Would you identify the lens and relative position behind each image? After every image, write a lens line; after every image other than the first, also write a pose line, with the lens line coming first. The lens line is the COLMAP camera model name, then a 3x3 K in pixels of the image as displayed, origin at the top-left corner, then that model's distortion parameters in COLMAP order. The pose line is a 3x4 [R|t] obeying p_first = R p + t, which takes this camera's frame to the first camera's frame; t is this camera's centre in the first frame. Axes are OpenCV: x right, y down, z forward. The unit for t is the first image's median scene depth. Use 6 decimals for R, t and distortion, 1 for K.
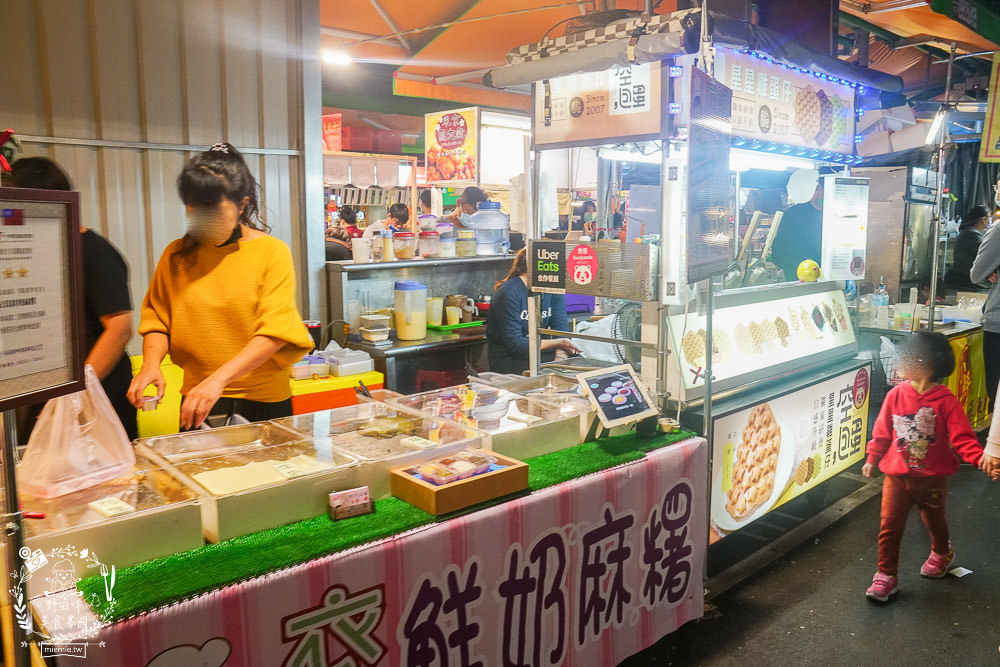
lens RADIAL K [[816.7, 0, 500.6], [0, 816.7, 335.9], [0, 0, 1]] dist [-0.099259, -0.002398]
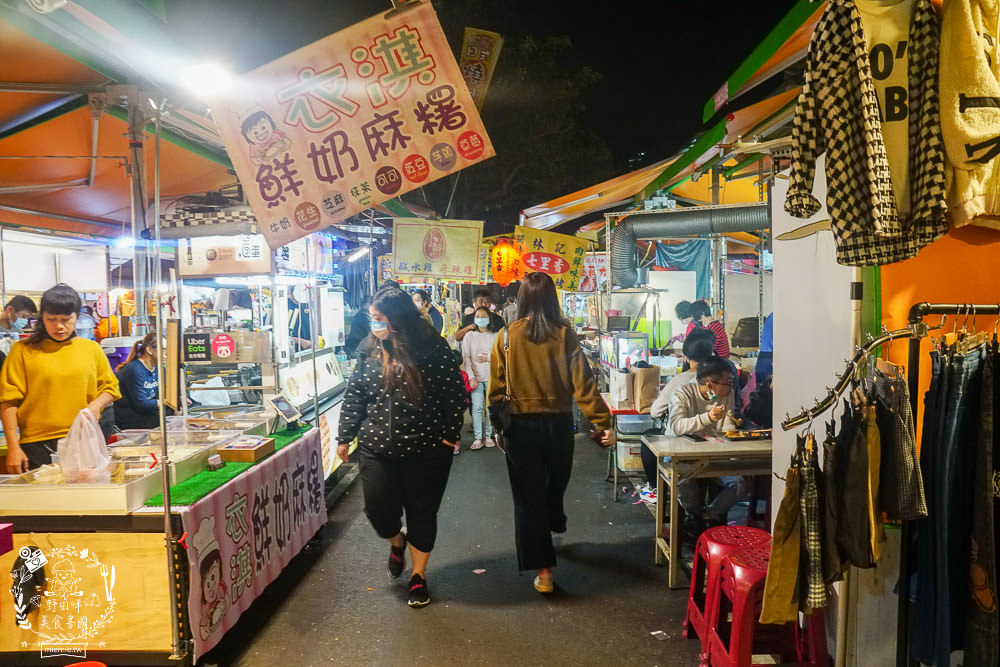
lens RADIAL K [[672.0, 0, 500.9], [0, 672.0, 335.1], [0, 0, 1]] dist [-0.002762, -0.000519]
pose [[0.715211, -0.057556, 0.696535, -0.487034], [0.127233, 0.990672, -0.048784, 0.035546], [-0.687230, 0.123513, 0.715863, -0.438496]]
